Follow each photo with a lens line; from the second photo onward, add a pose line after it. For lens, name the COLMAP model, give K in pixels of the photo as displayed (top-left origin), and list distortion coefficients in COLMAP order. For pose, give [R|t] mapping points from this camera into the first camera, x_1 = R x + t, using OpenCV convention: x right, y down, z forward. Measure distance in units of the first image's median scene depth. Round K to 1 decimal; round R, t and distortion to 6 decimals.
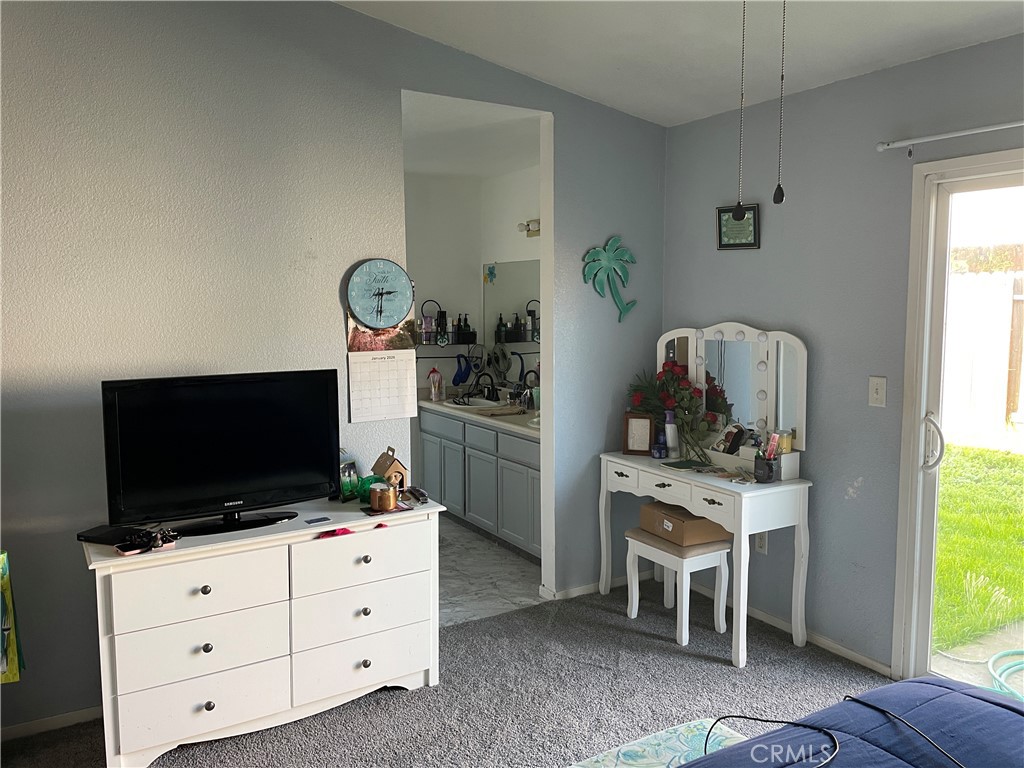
lens RADIAL K [[769.1, 0, 514.3], [0, 769.1, 373.7], [0, 0, 1]] dist [0.089351, -0.114411]
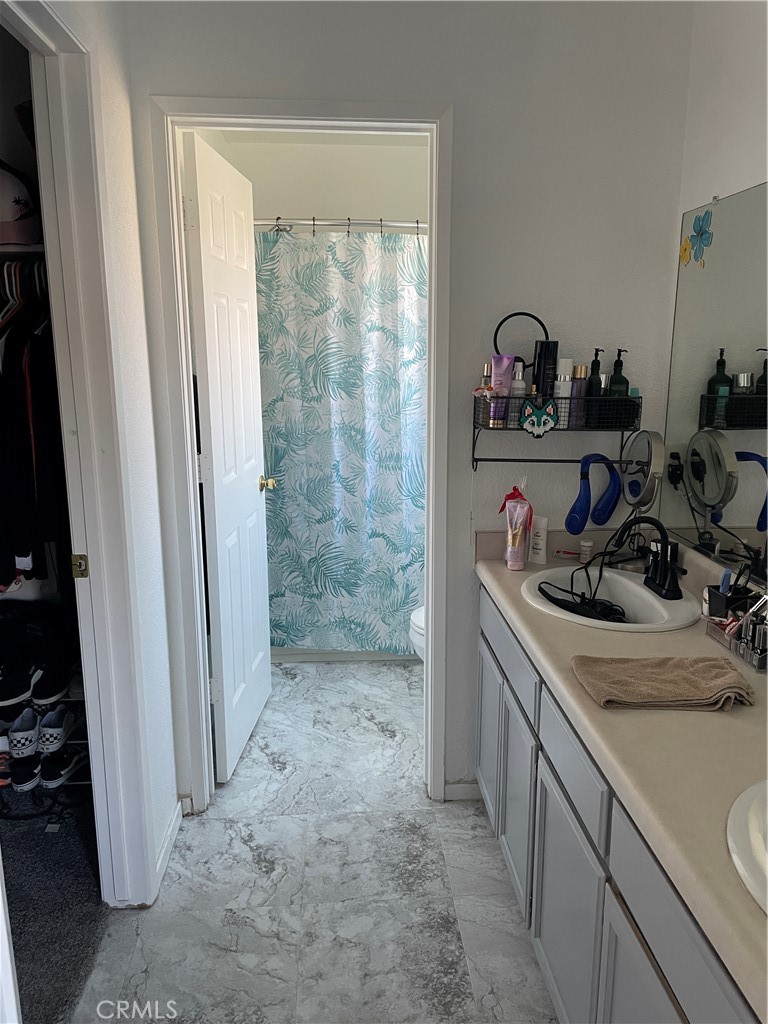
lens RADIAL K [[769.1, 0, 384.0], [0, 769.1, 512.0], [0, 0, 1]] dist [0.089351, -0.114411]
pose [[0.885073, 0.100028, -0.454576, 0.017845], [-0.046587, 0.990768, 0.127310, -0.041277], [0.463114, -0.091502, 0.881563, 0.595687]]
